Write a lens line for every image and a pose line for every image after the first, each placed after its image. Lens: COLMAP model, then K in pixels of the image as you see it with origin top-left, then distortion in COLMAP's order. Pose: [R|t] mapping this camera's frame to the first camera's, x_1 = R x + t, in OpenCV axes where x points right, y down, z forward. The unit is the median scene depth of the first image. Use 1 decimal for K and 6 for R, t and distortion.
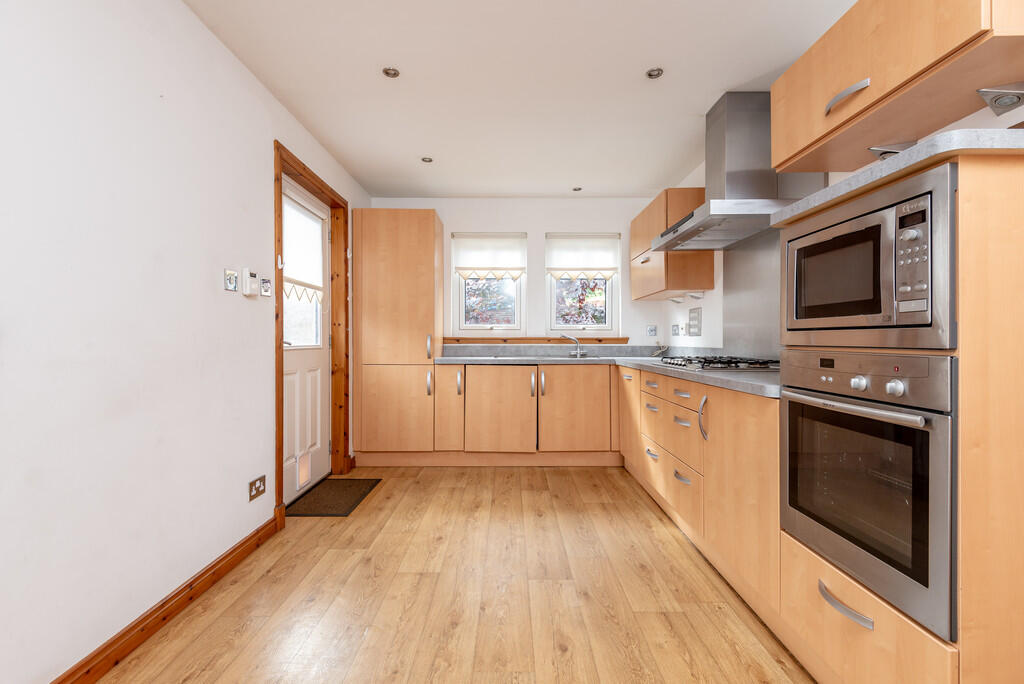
lens RADIAL K [[466.0, 0, 512.0], [0, 466.0, 342.0], [0, 0, 1]] dist [0.064089, -0.028410]
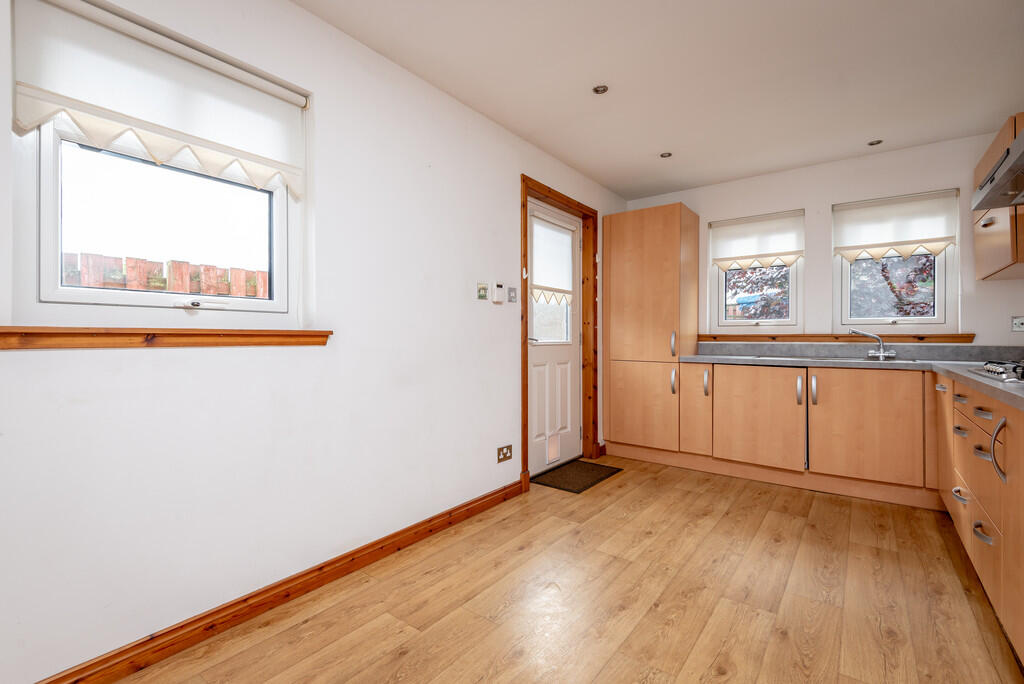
lens RADIAL K [[466.0, 0, 512.0], [0, 466.0, 342.0], [0, 0, 1]] dist [0.064089, -0.028410]
pose [[0.806185, 0.007006, -0.591622, 0.149254], [-0.003967, 0.999971, 0.006435, 0.000781], [0.591650, -0.002841, 0.806190, 0.006003]]
